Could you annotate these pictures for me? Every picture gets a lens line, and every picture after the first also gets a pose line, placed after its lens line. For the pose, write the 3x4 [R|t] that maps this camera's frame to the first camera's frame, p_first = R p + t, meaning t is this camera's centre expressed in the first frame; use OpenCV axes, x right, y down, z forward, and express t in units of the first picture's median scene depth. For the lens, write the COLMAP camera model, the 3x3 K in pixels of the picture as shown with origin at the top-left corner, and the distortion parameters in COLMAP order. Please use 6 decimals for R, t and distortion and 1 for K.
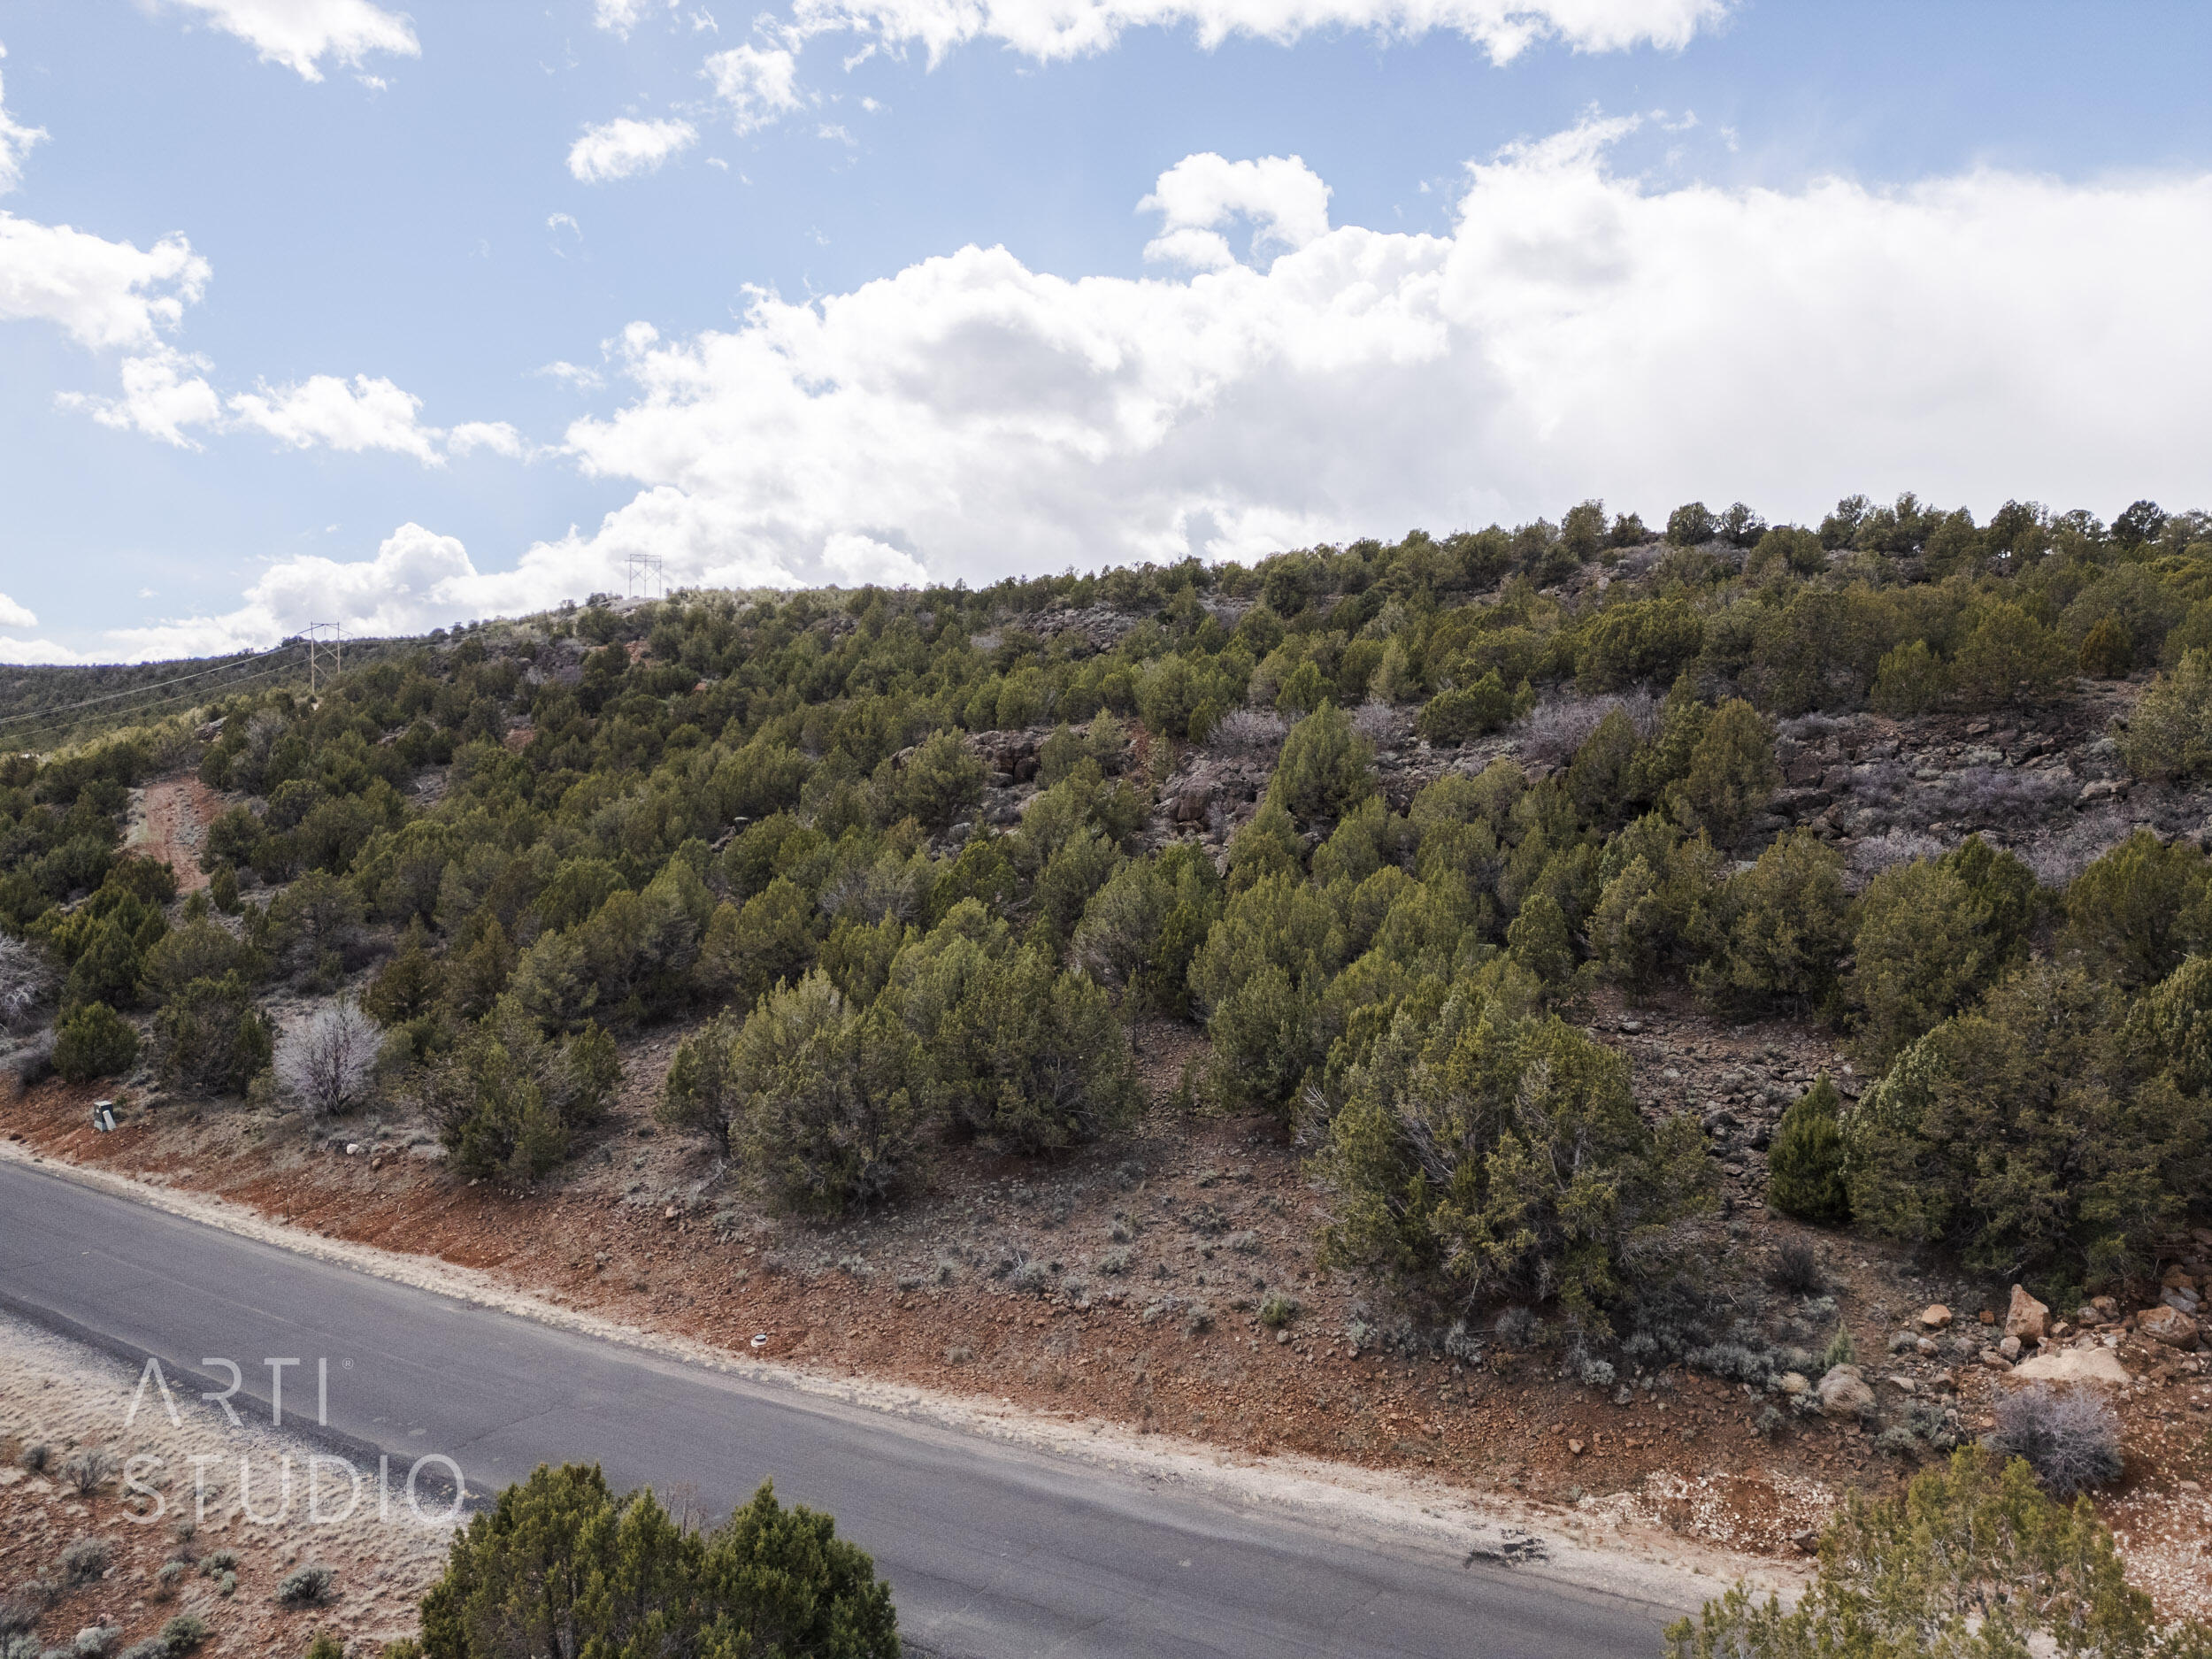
lens RADIAL K [[1540.6, 0, 1108.3], [0, 1540.6, 832.9], [0, 0, 1]] dist [0.083361, -0.078243]
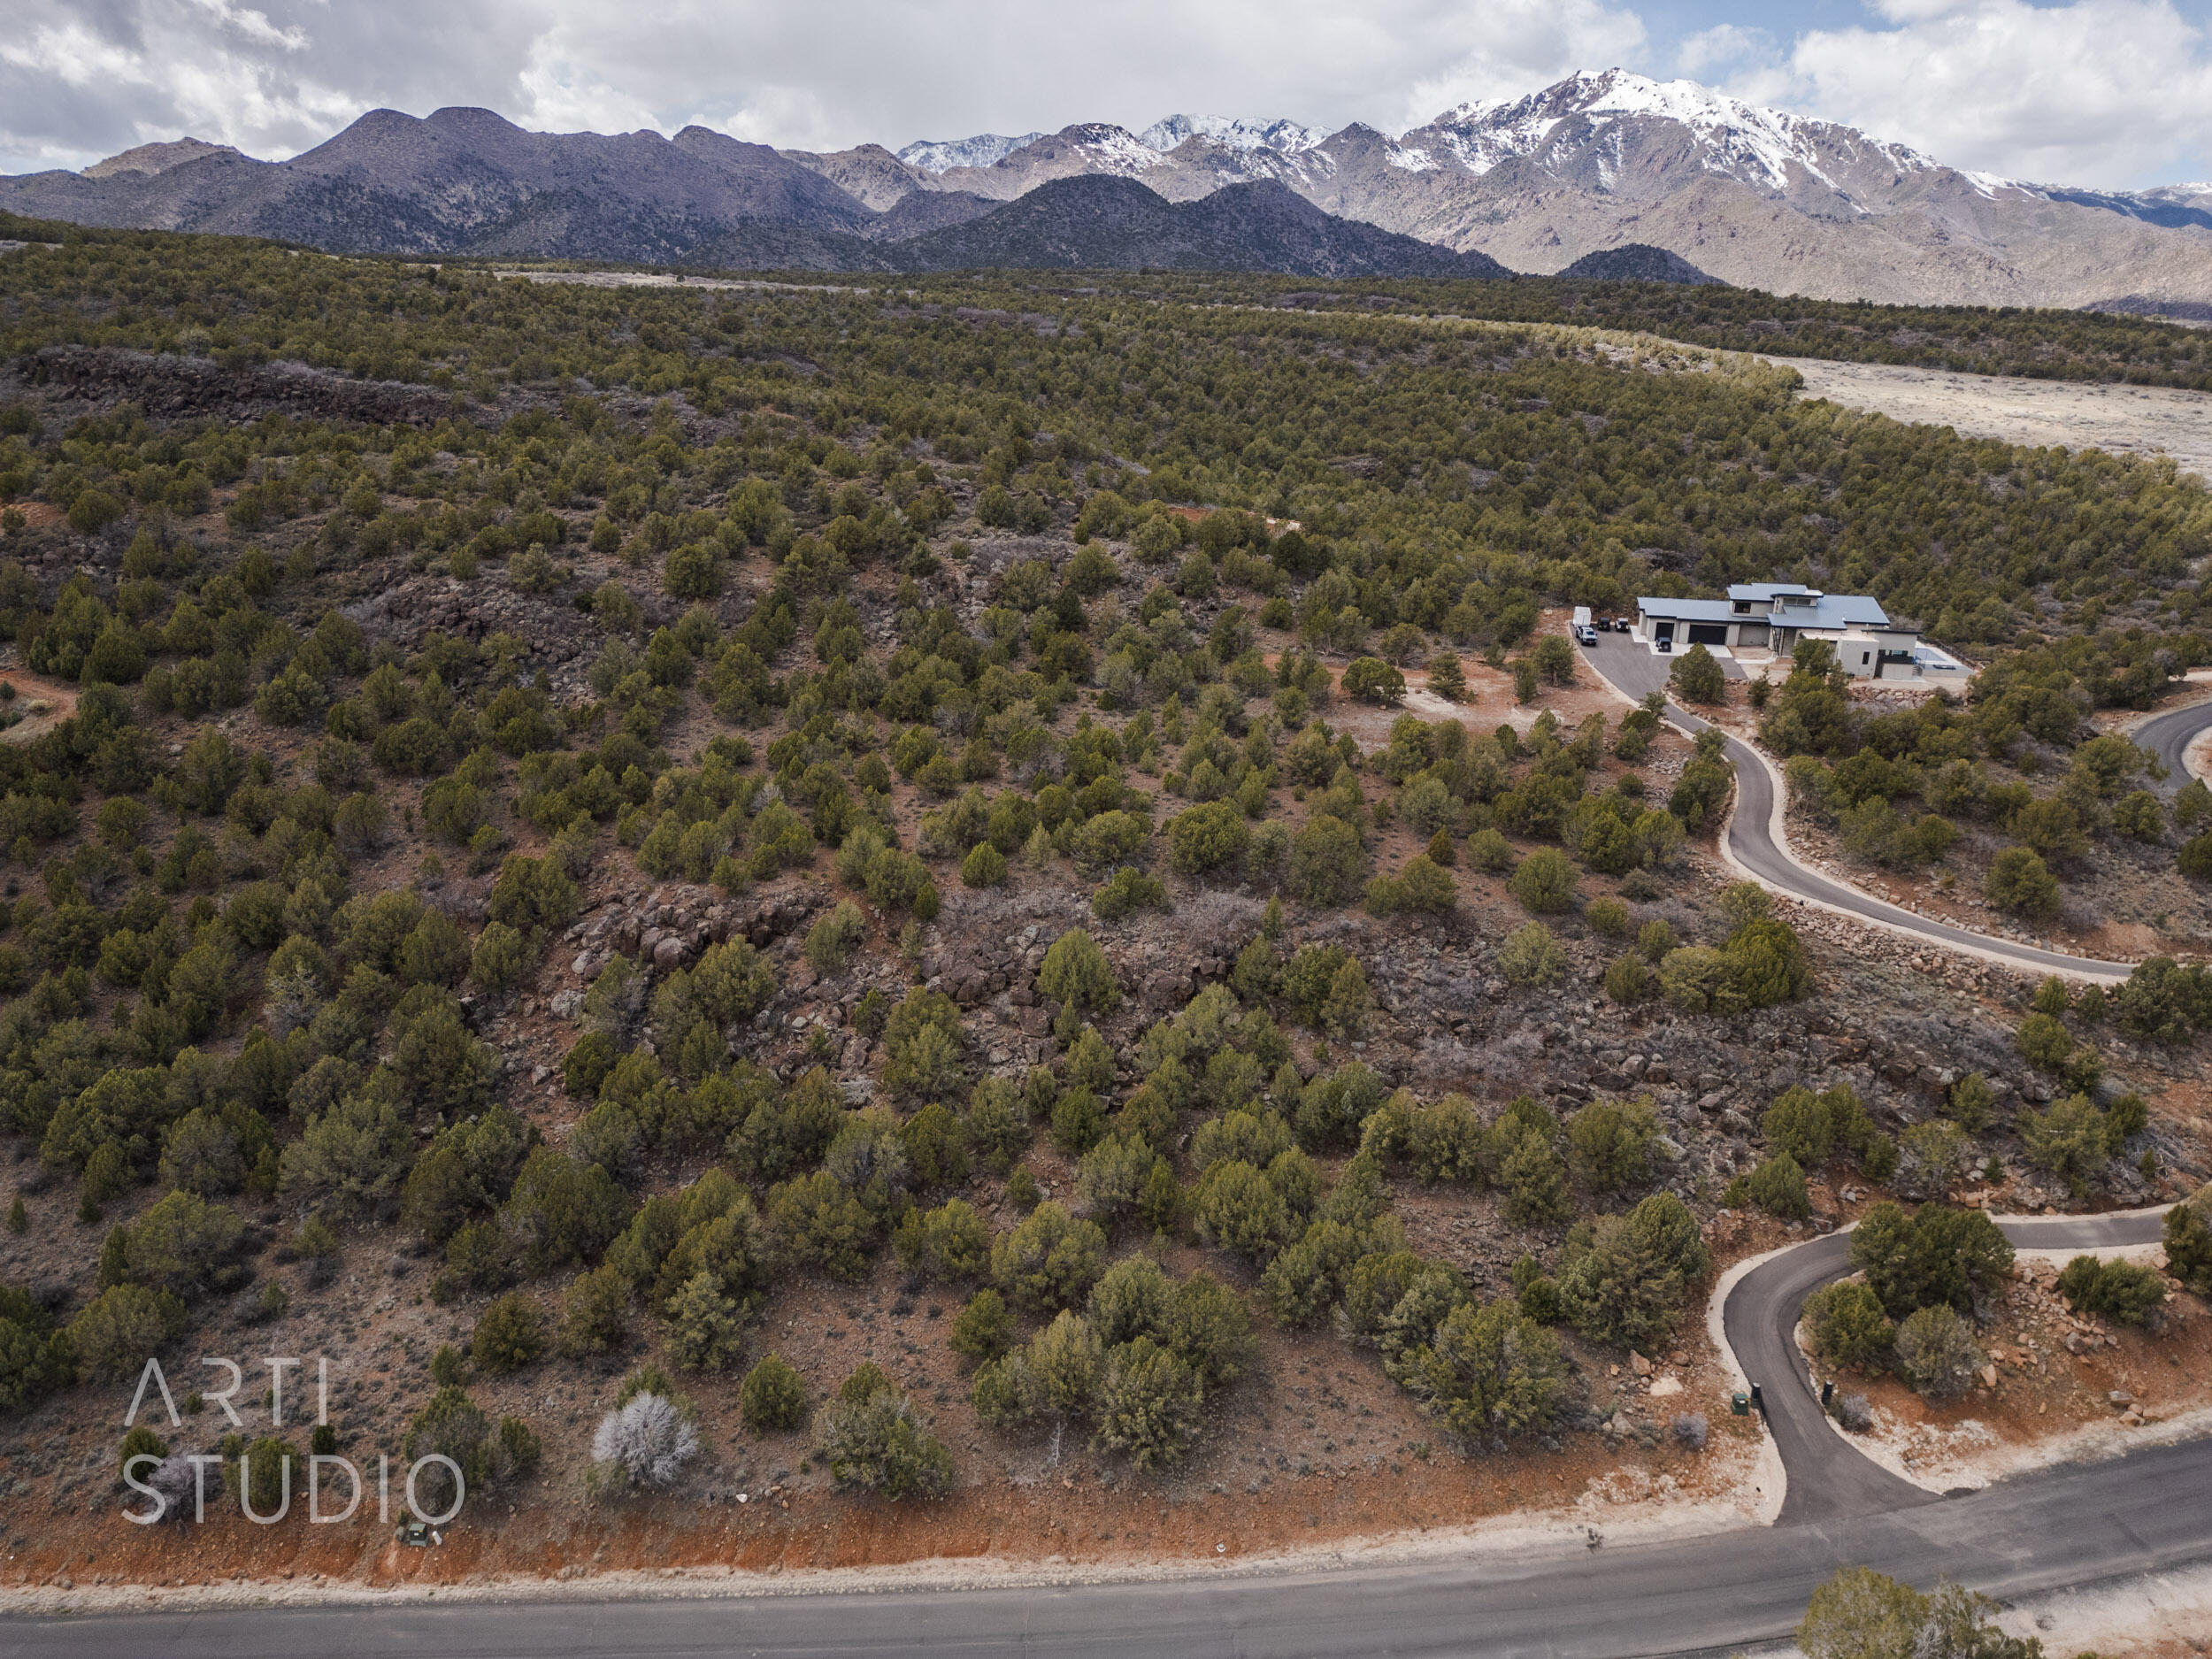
lens RADIAL K [[1540.6, 0, 1108.3], [0, 1540.6, 832.9], [0, 0, 1]] dist [0.083361, -0.078243]
pose [[0.791454, -0.177815, 0.584793, -1.352838], [0.011846, 0.961032, 0.276184, -1.143847], [-0.611114, -0.211660, 0.762719, -0.306413]]
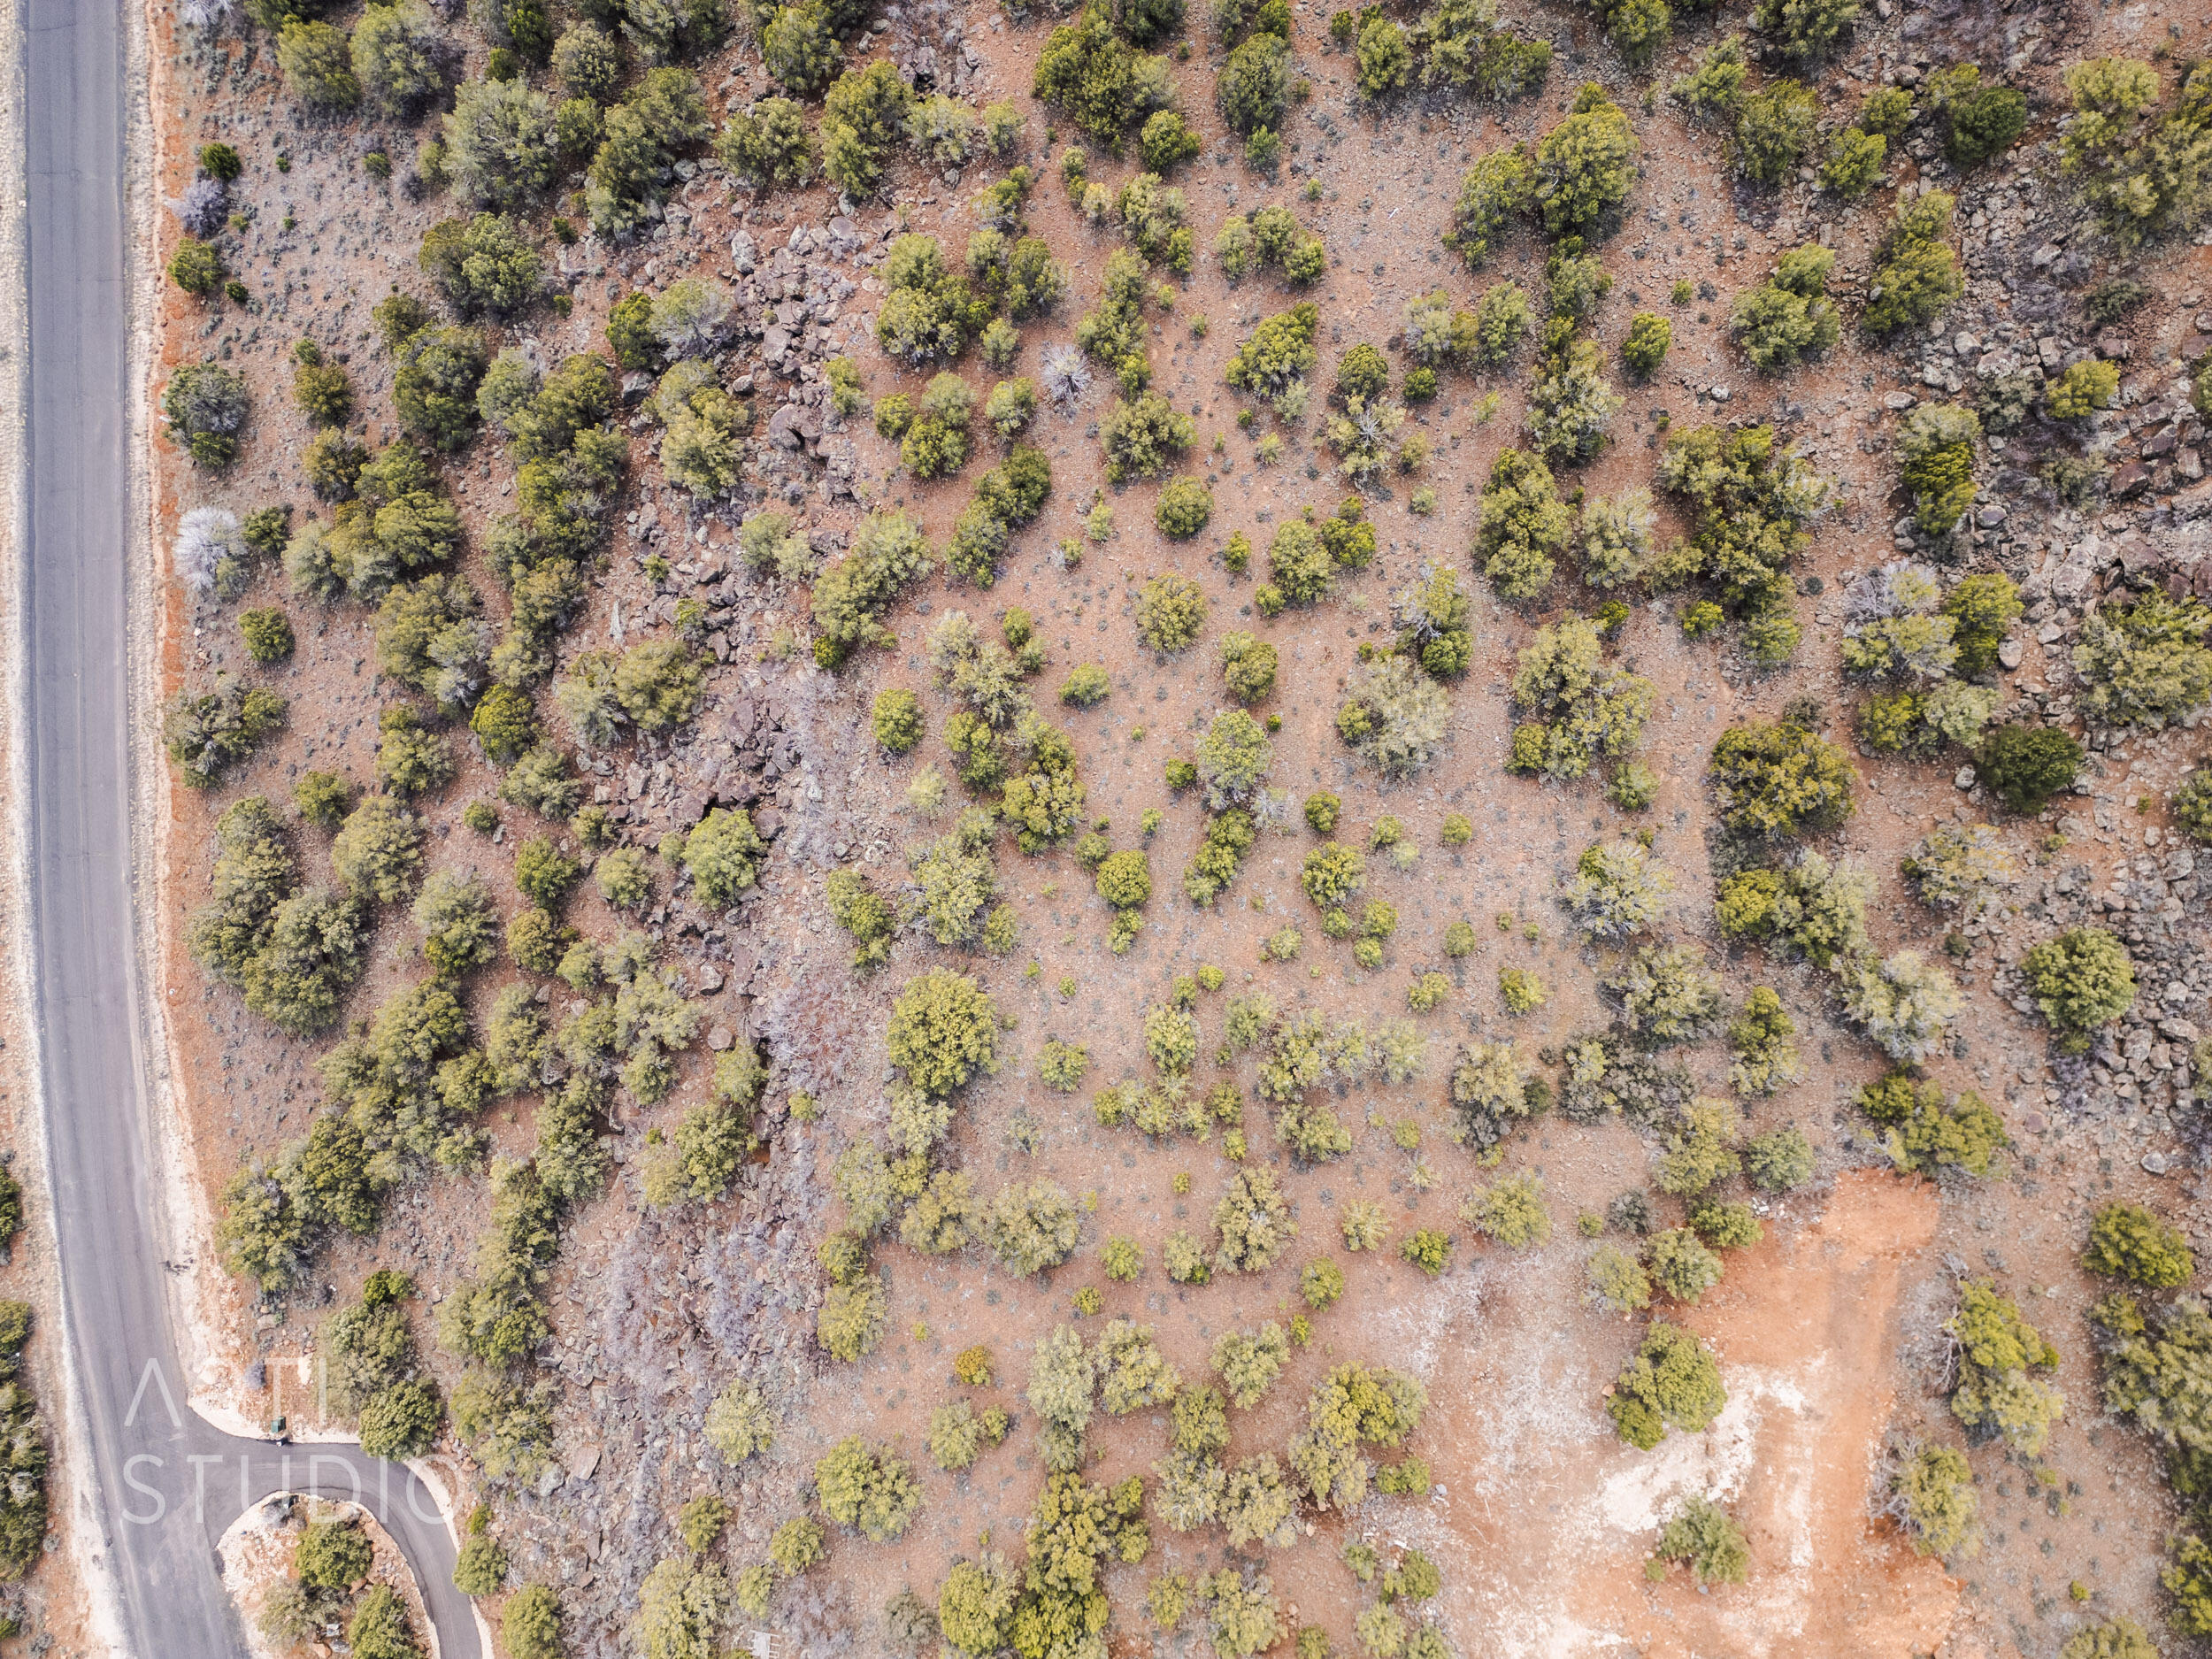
lens RADIAL K [[1540.6, 0, 1108.3], [0, 1540.6, 832.9], [0, 0, 1]] dist [0.083361, -0.078243]
pose [[0.621613, 0.783322, -0.001748, 0.607148], [-0.024498, 0.021671, 0.999465, -2.537310], [0.782941, -0.621238, 0.032661, 2.349455]]
